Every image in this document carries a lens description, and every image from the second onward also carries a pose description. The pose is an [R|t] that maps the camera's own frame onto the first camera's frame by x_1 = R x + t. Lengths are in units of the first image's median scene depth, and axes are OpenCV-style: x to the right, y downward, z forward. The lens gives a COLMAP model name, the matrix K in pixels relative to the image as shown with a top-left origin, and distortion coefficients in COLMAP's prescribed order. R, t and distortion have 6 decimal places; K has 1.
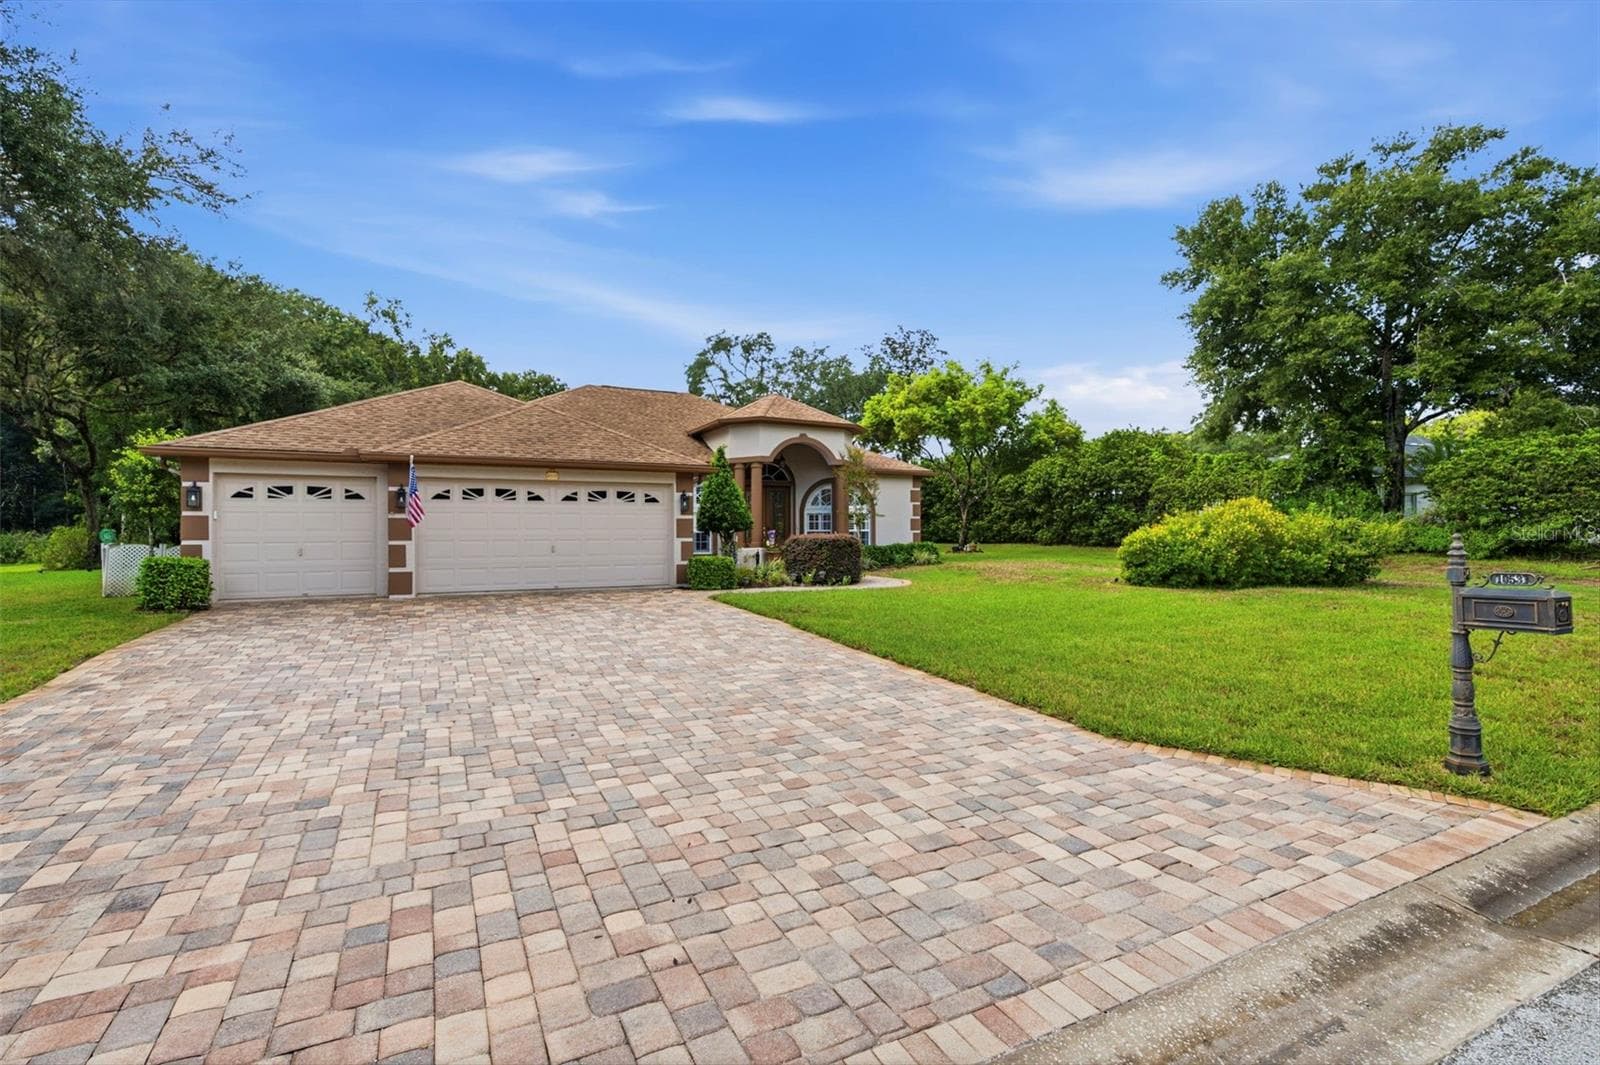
lens RADIAL K [[741.7, 0, 800.9], [0, 741.7, 528.6], [0, 0, 1]] dist [-0.001858, 0.000439]
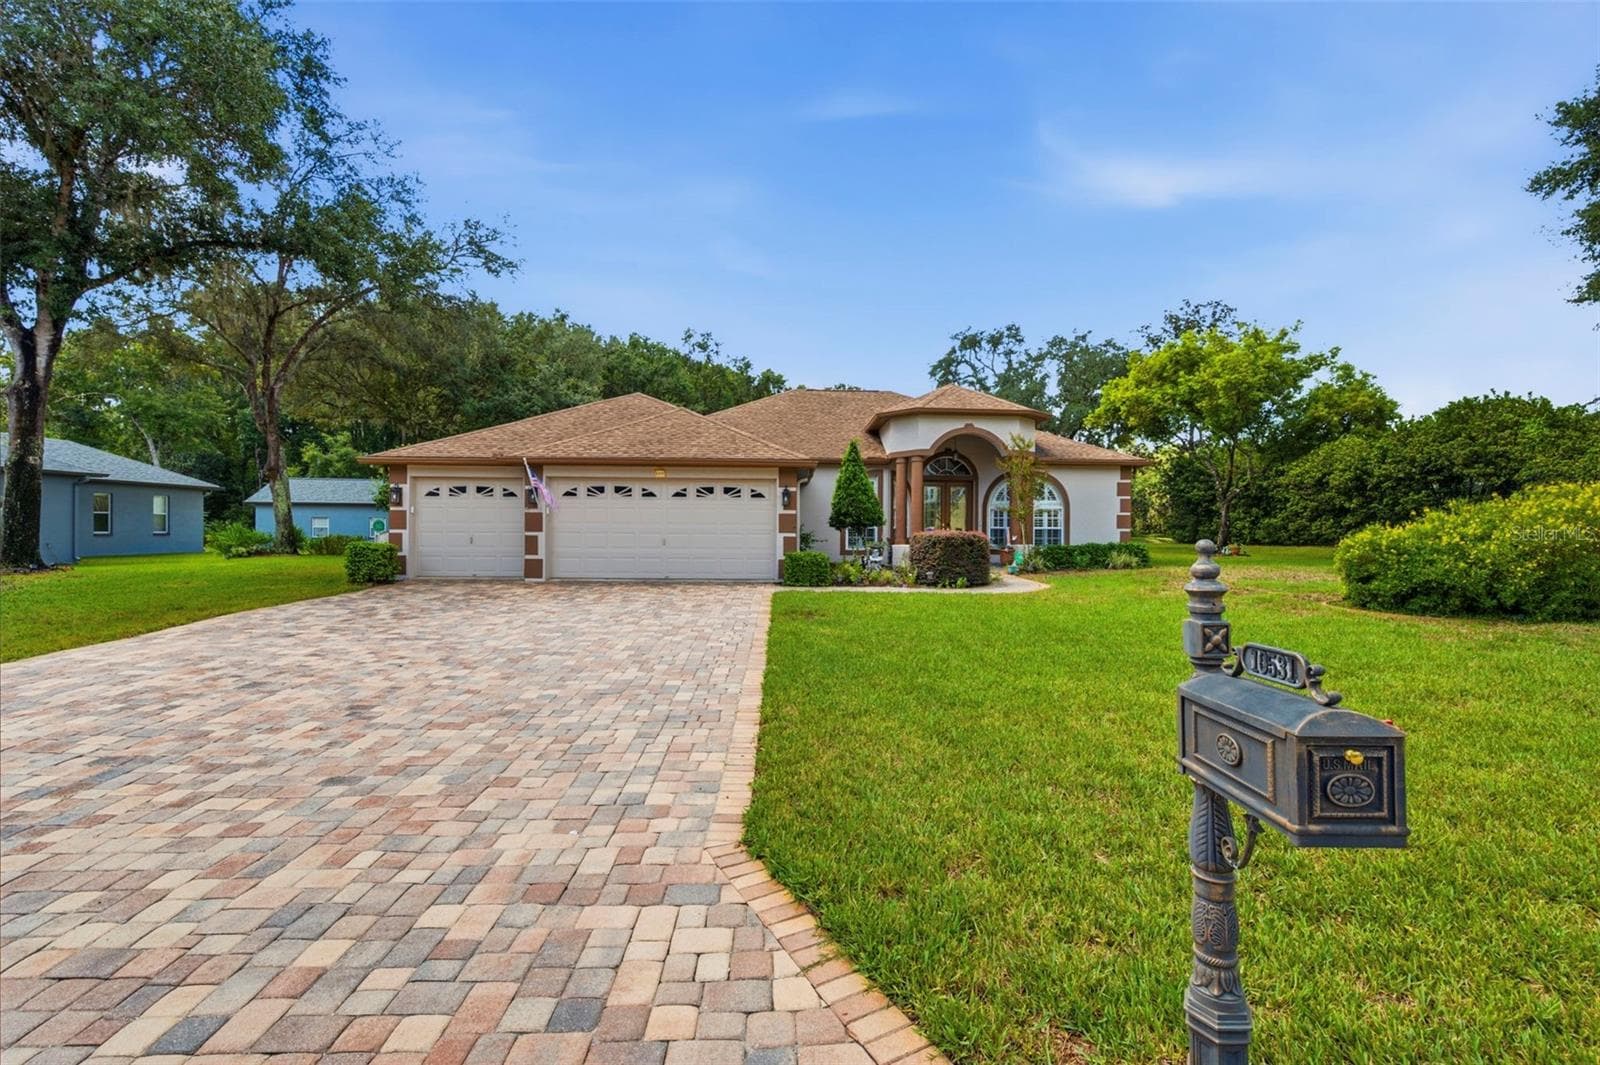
lens RADIAL K [[692.4, 0, 801.4], [0, 692.4, 525.0], [0, 0, 1]] dist [-0.000266, -0.000574]
pose [[0.903500, 0.008445, -0.428504, 0.194298], [-0.008494, 0.999962, 0.001797, -0.000002], [0.428503, 0.002016, 0.903538, 0.126926]]
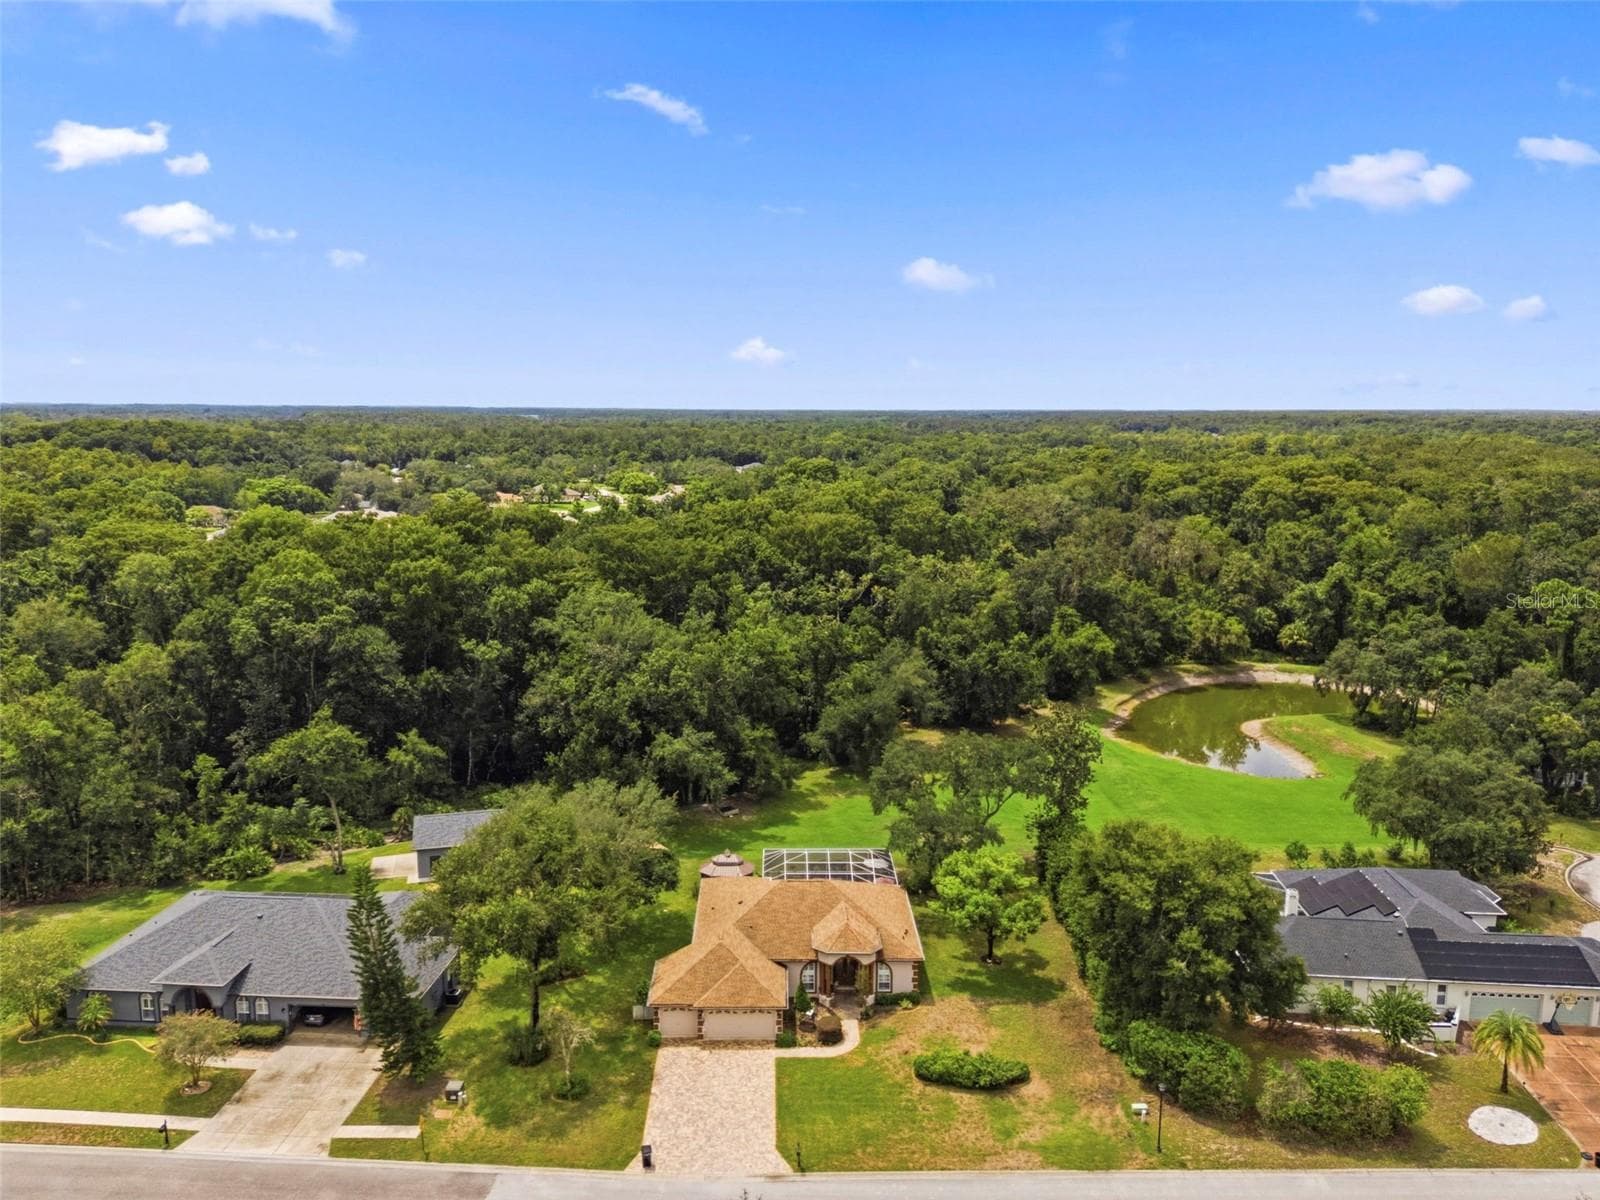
lens RADIAL K [[1173.9, 0, 801.2], [0, 1173.9, 608.7], [0, 0, 1]] dist [0.072548, -0.059471]
pose [[0.903997, 0.081350, -0.419727, 1.457400], [-0.008155, 0.984833, 0.173311, -1.997333], [0.427460, -0.153250, 0.890950, -2.444538]]
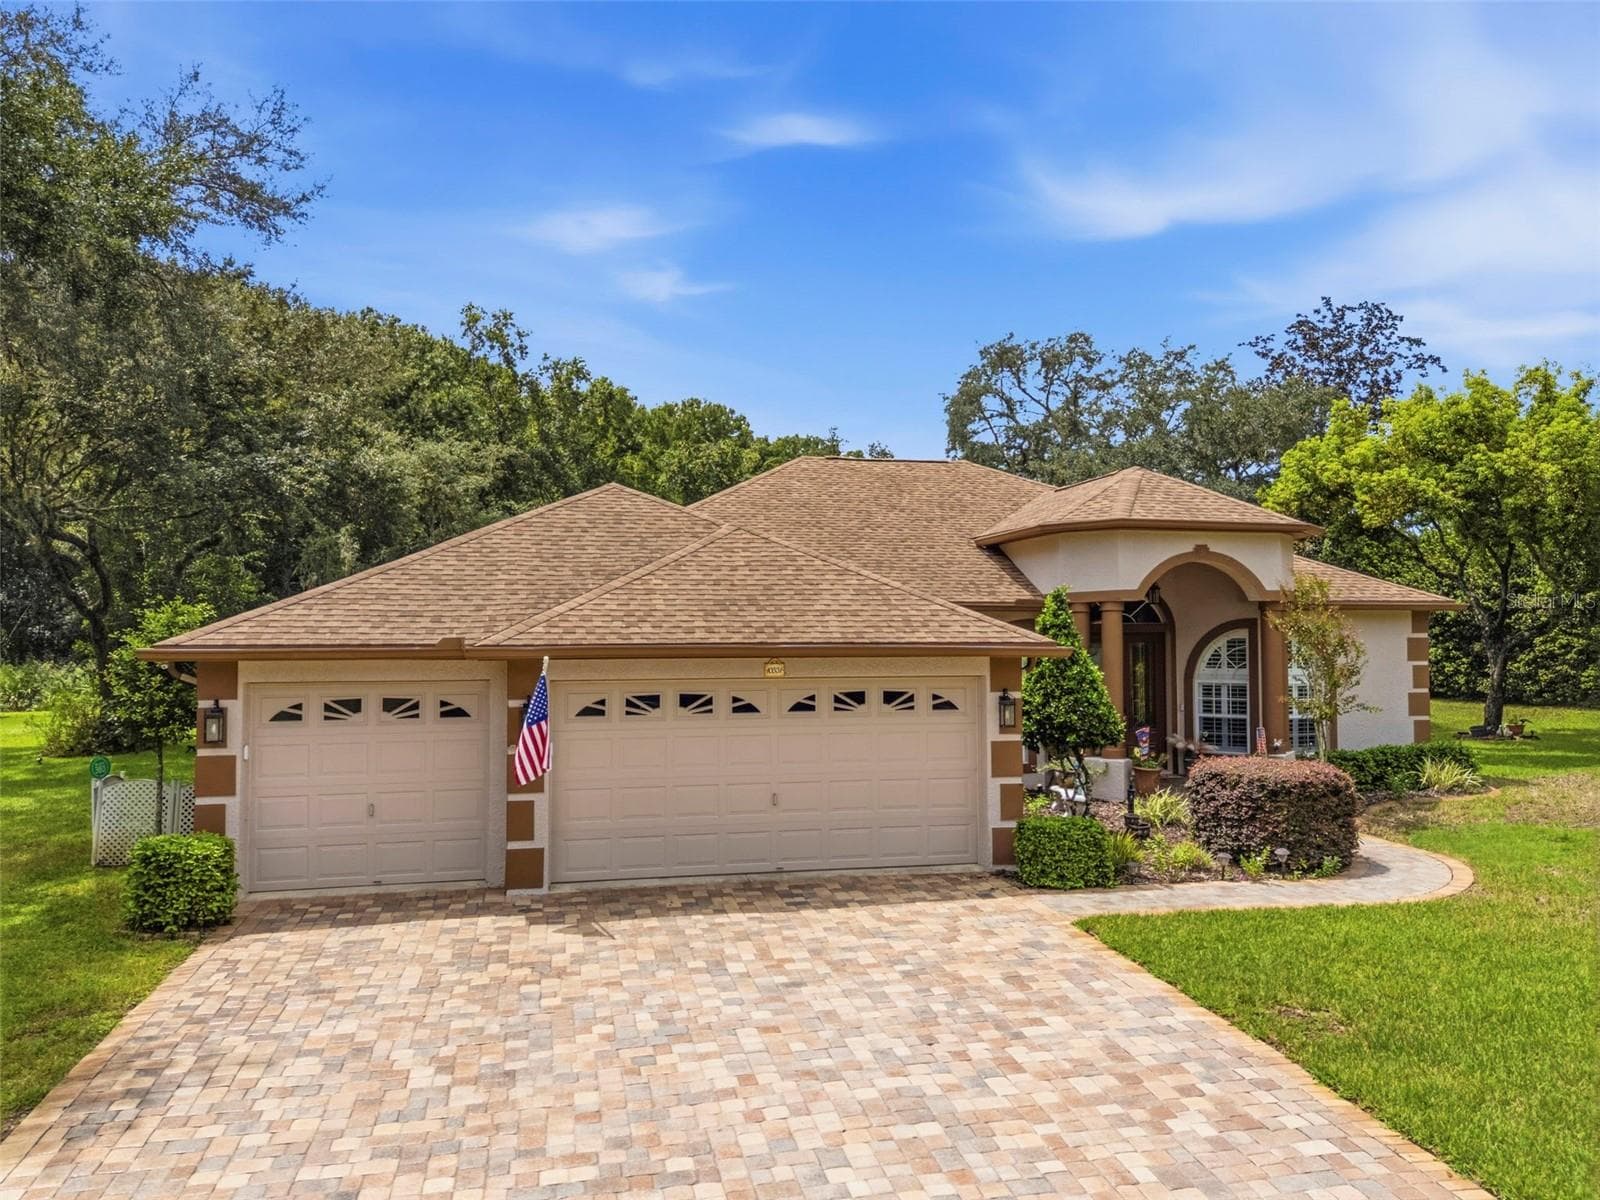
lens RADIAL K [[1173.9, 0, 797.0], [0, 1173.9, 598.0], [0, 0, 1]] dist [0.072548, -0.059471]
pose [[0.967629, -0.005873, -0.252308, -0.066318], [0.000209, 0.999748, -0.022469, -0.073520], [0.252376, 0.021689, 0.967386, 0.103677]]
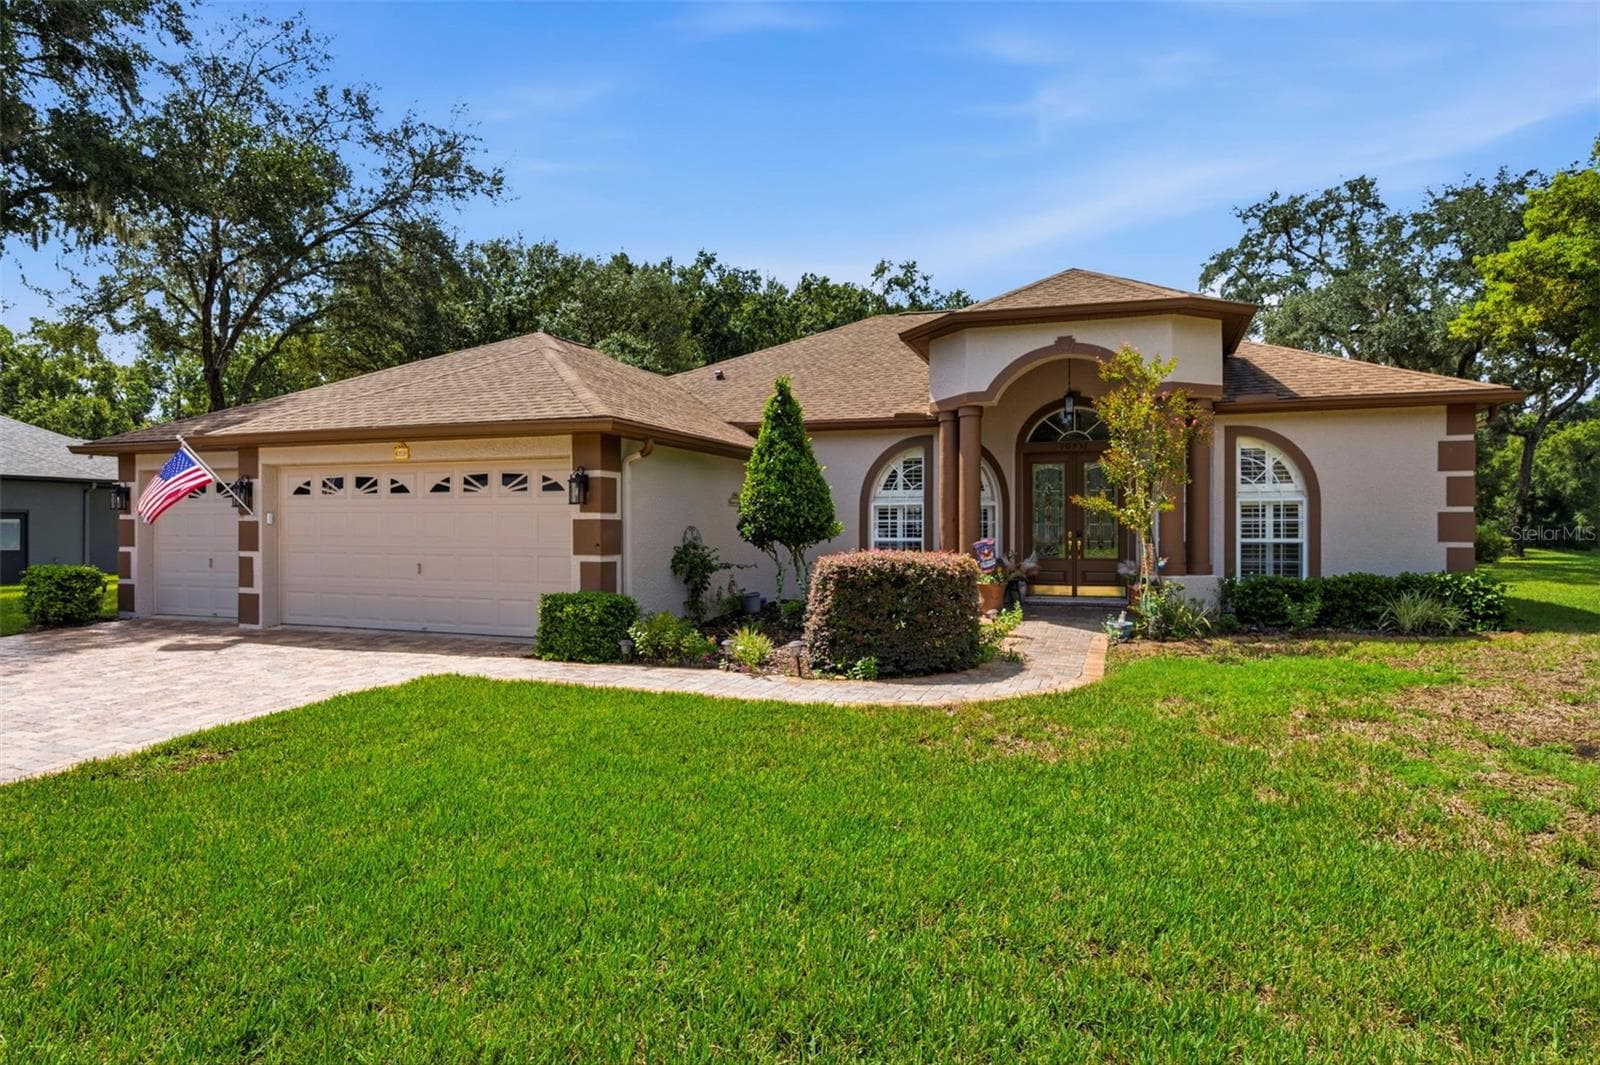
lens RADIAL K [[889.5, 0, 800.5], [0, 889.5, 528.0], [0, 0, 1]] dist [-0.004035, -0.000540]
pose [[0.684984, 0.003543, -0.728549, 0.314482], [-0.001745, 0.999993, 0.003223, -0.007141], [0.728556, -0.000936, 0.684986, 0.506161]]
